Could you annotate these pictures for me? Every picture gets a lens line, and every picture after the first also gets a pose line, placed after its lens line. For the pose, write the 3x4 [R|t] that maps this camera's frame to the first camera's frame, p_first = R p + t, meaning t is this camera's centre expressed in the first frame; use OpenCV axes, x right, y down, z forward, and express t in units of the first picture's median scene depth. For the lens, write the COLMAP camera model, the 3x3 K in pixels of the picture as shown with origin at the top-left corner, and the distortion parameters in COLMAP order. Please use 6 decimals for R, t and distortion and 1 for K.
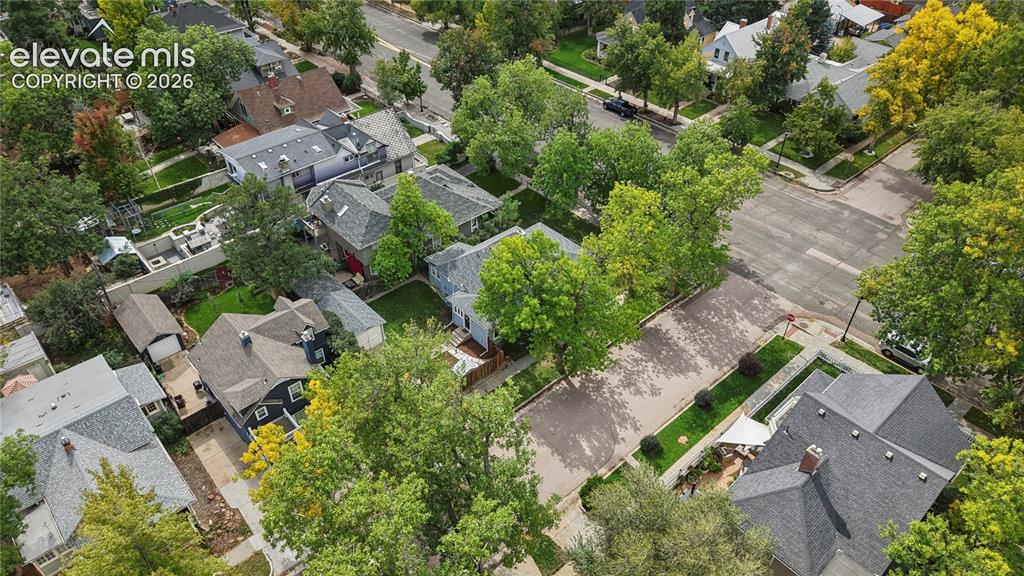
lens RADIAL K [[674.2, 0, 511.6], [0, 674.2, 293.8], [0, 0, 1]] dist [0.017343, -0.028876]
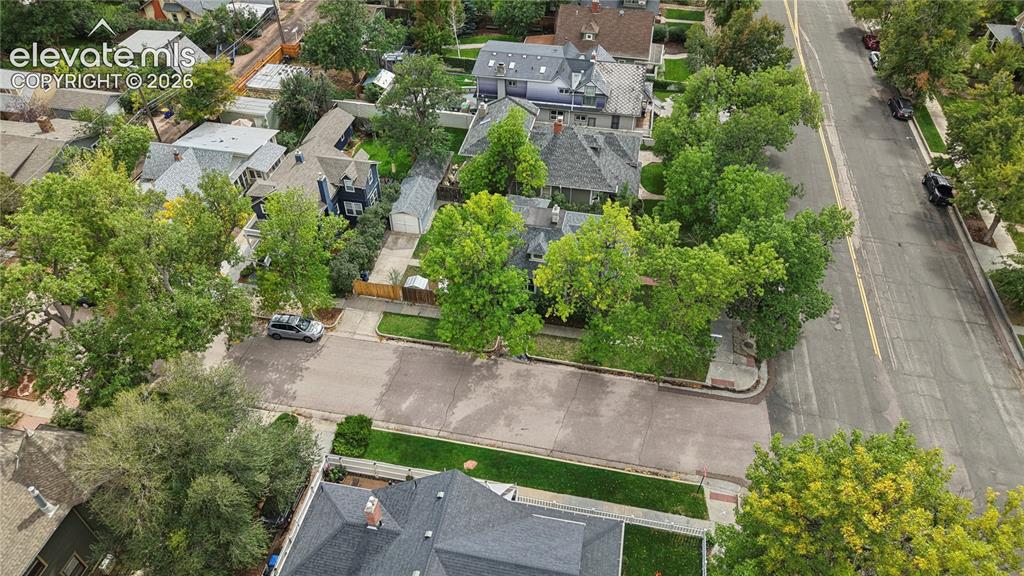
lens RADIAL K [[674.2, 0, 511.6], [0, 674.2, 293.8], [0, 0, 1]] dist [0.017343, -0.028876]
pose [[0.603840, 0.549715, -0.577228, 0.556293], [-0.510478, 0.822860, 0.249627, -0.189575], [0.612201, 0.143927, 0.777493, 0.227208]]
